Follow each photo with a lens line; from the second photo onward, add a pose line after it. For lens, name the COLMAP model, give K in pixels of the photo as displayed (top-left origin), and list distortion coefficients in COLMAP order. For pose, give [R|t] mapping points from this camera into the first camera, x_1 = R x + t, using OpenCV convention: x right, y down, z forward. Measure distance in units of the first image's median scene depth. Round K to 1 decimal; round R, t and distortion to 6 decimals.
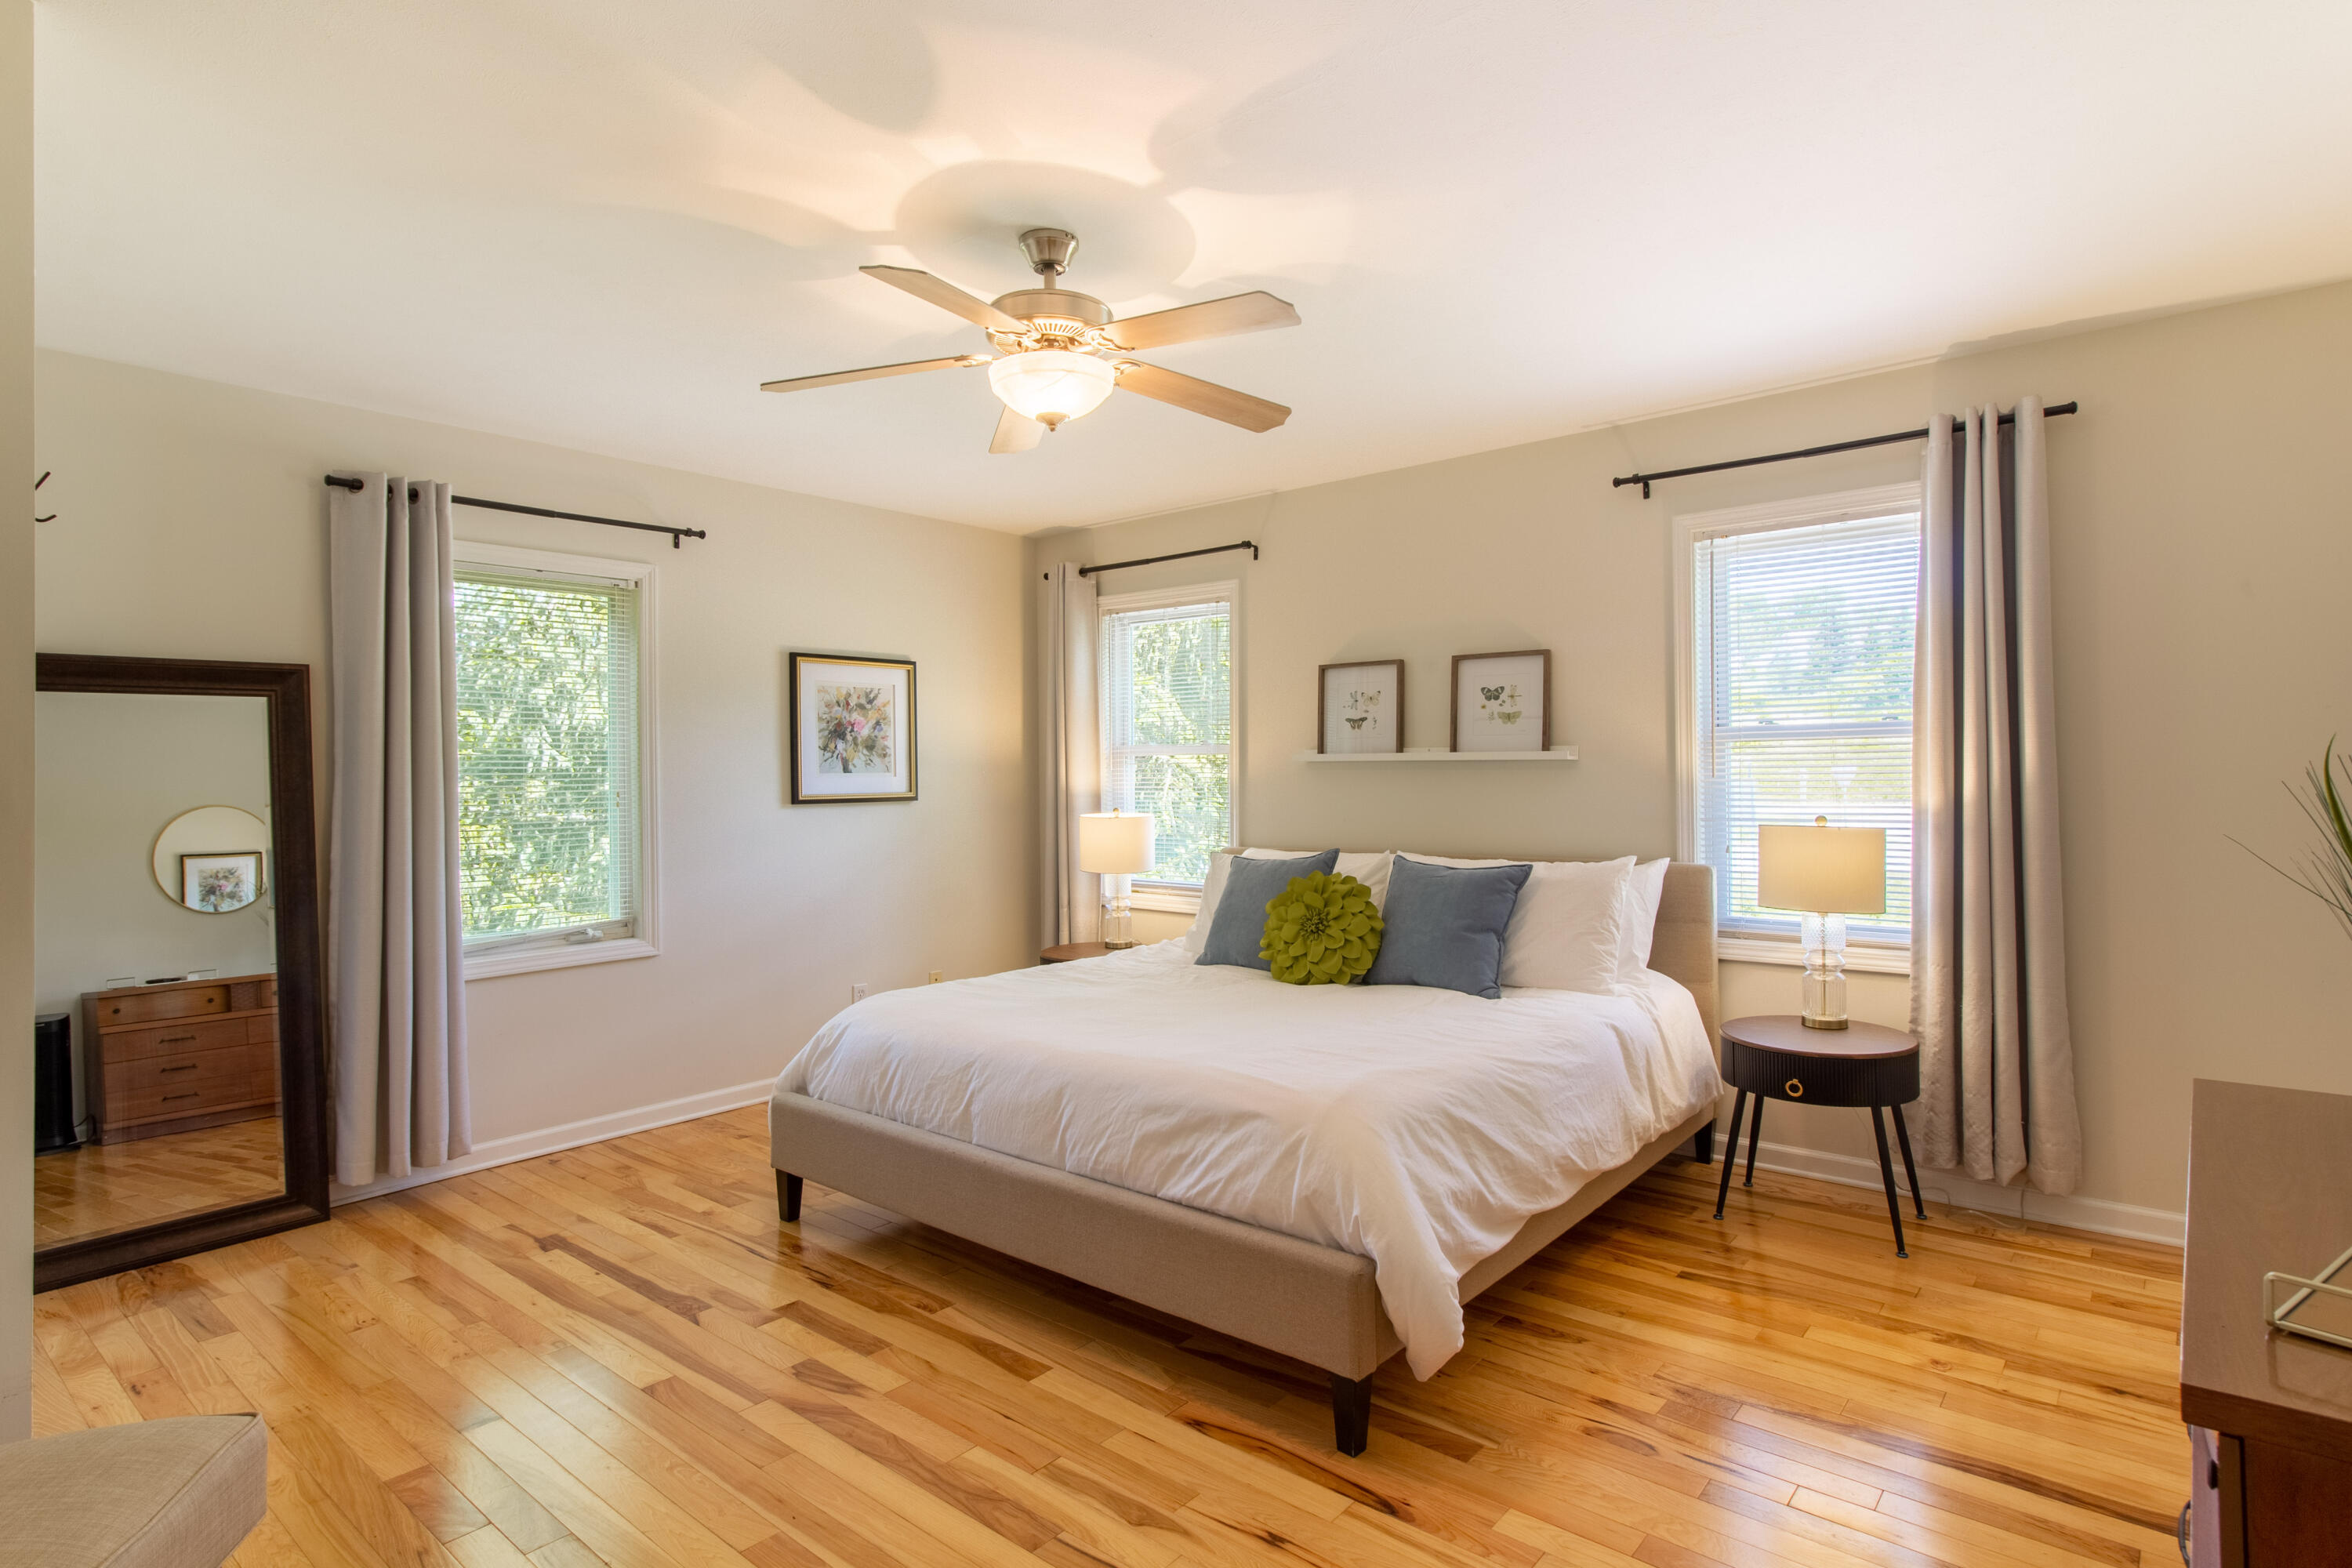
lens RADIAL K [[1218.9, 0, 1183.0], [0, 1218.9, 779.6], [0, 0, 1]] dist [-0.019655, -0.000395]
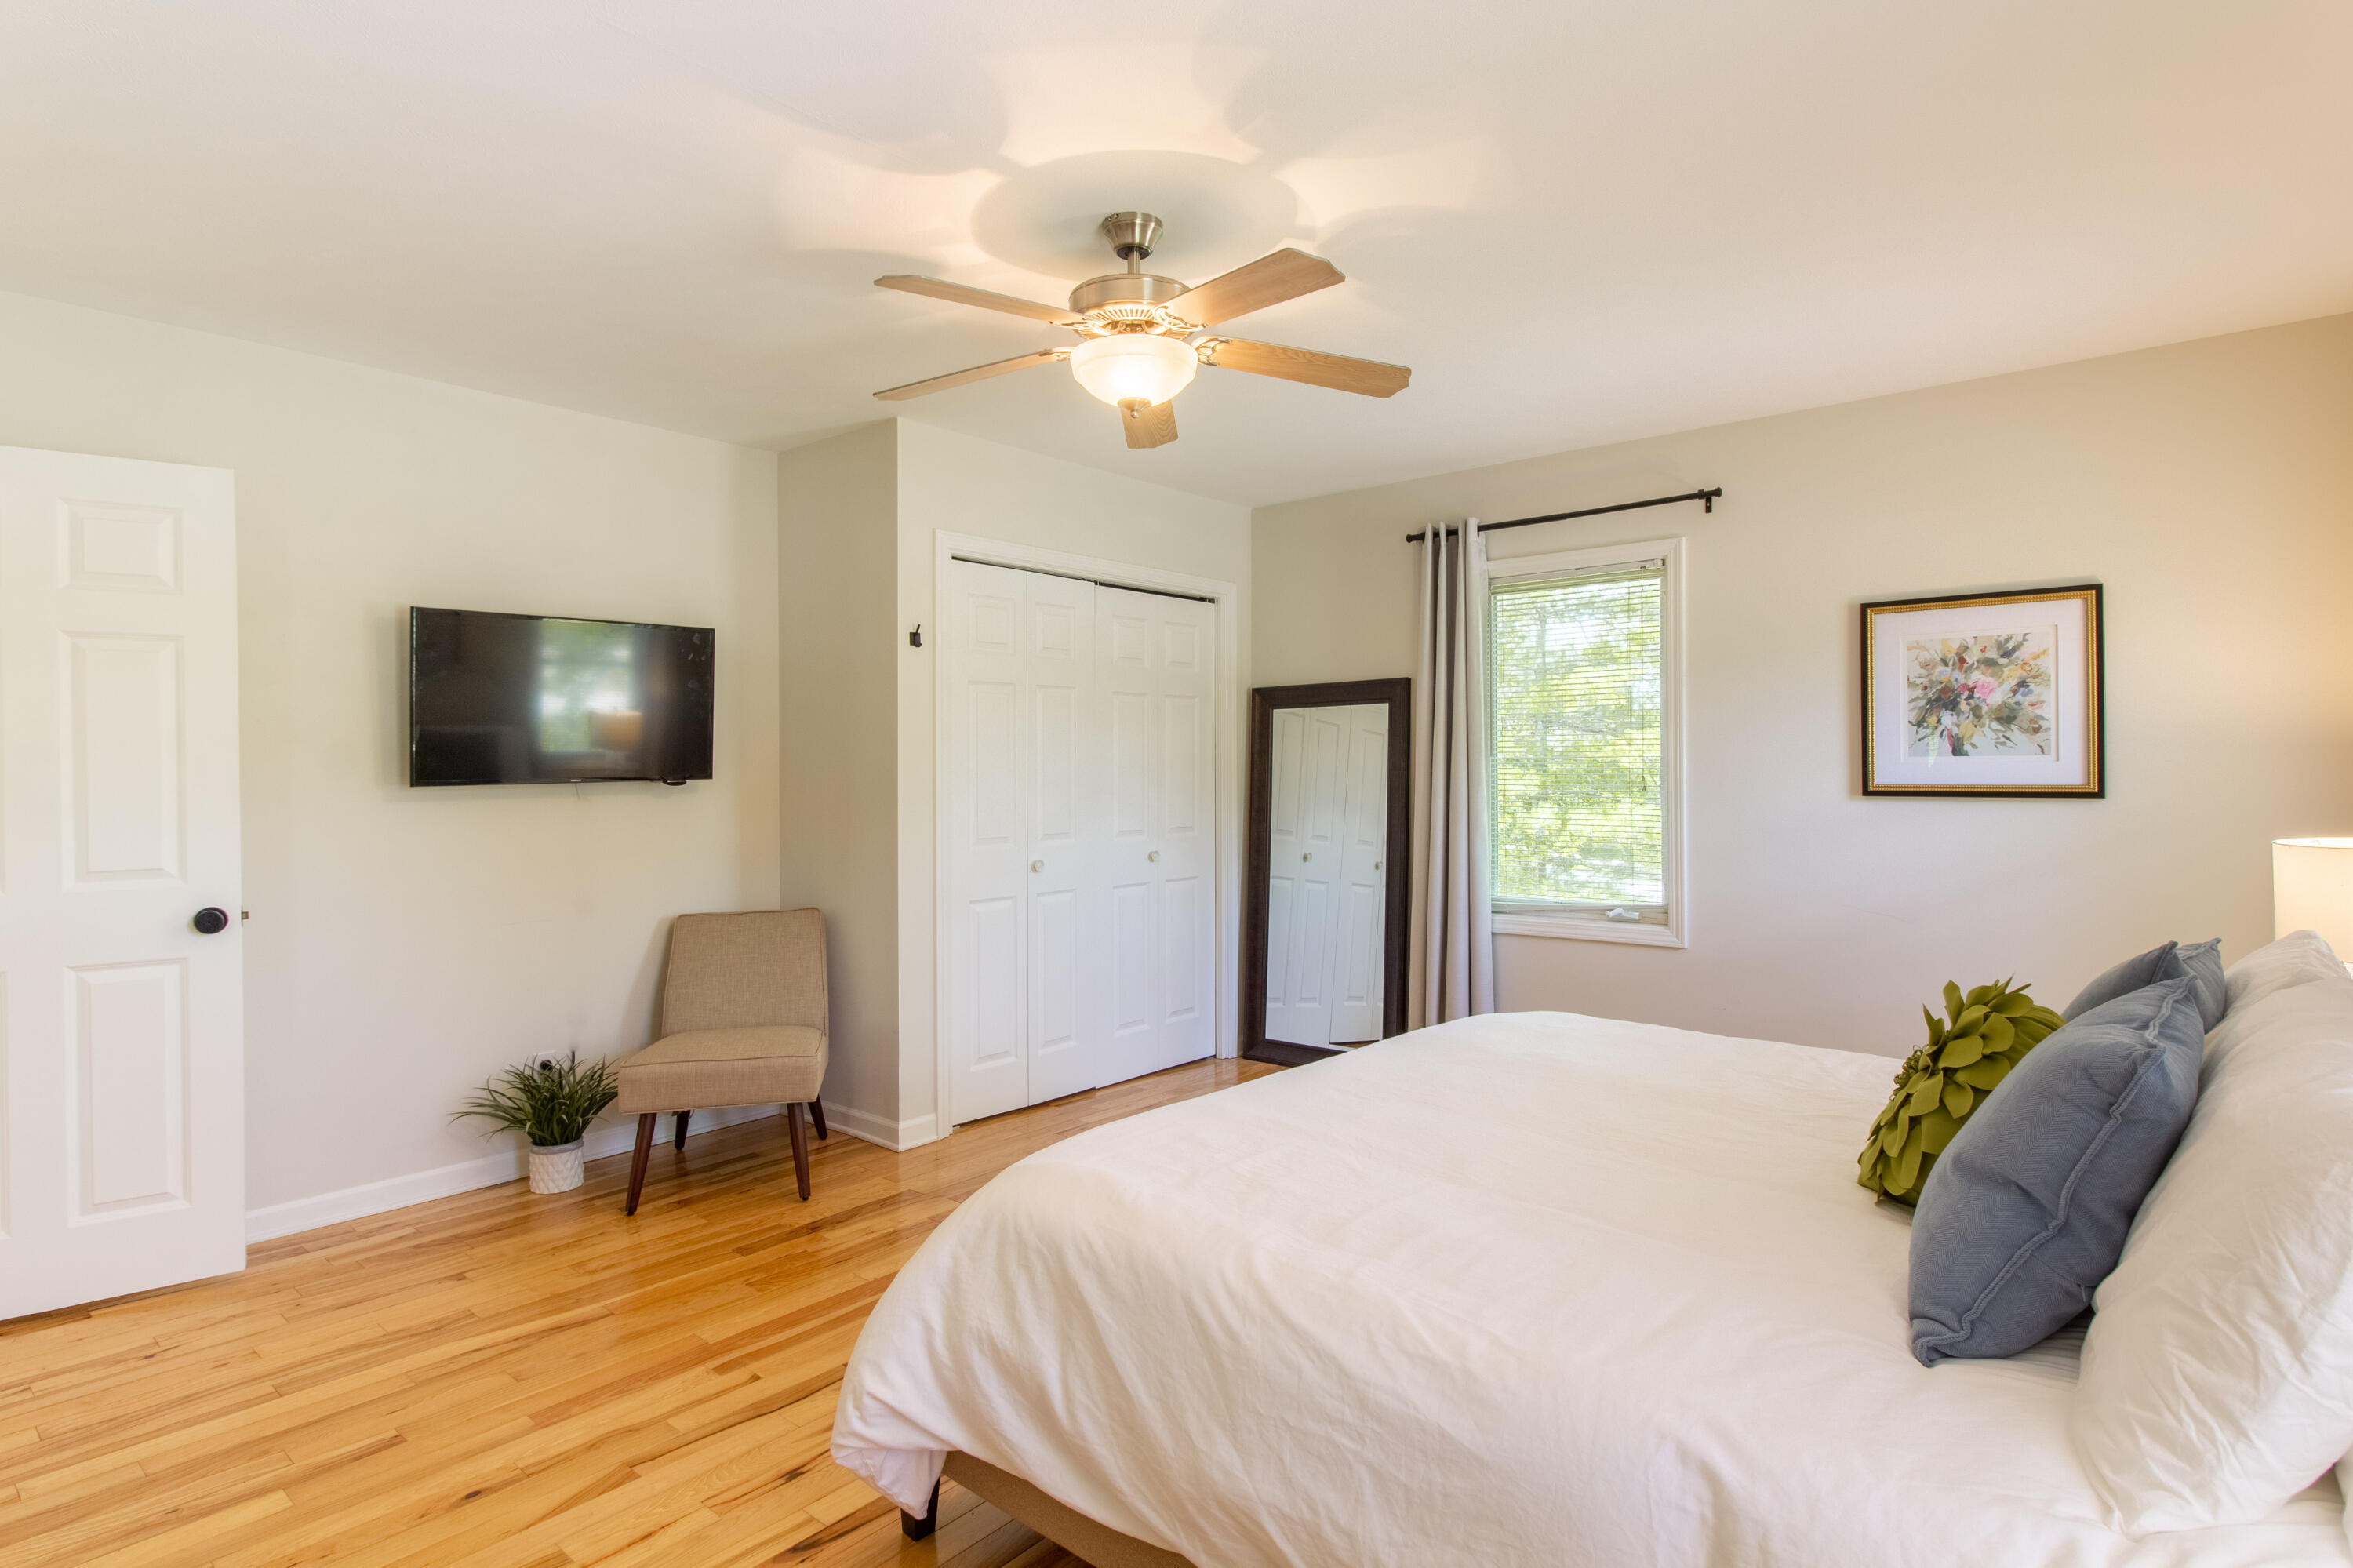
lens RADIAL K [[1219.5, 0, 1183.5], [0, 1219.5, 779.6], [0, 0, 1]] dist [-0.019655, -0.000395]
pose [[-0.017251, 0.020832, -0.999634, 0.461378], [0.001267, 0.999783, 0.020813, -0.006966], [0.999850, -0.000907, -0.017273, 0.553338]]
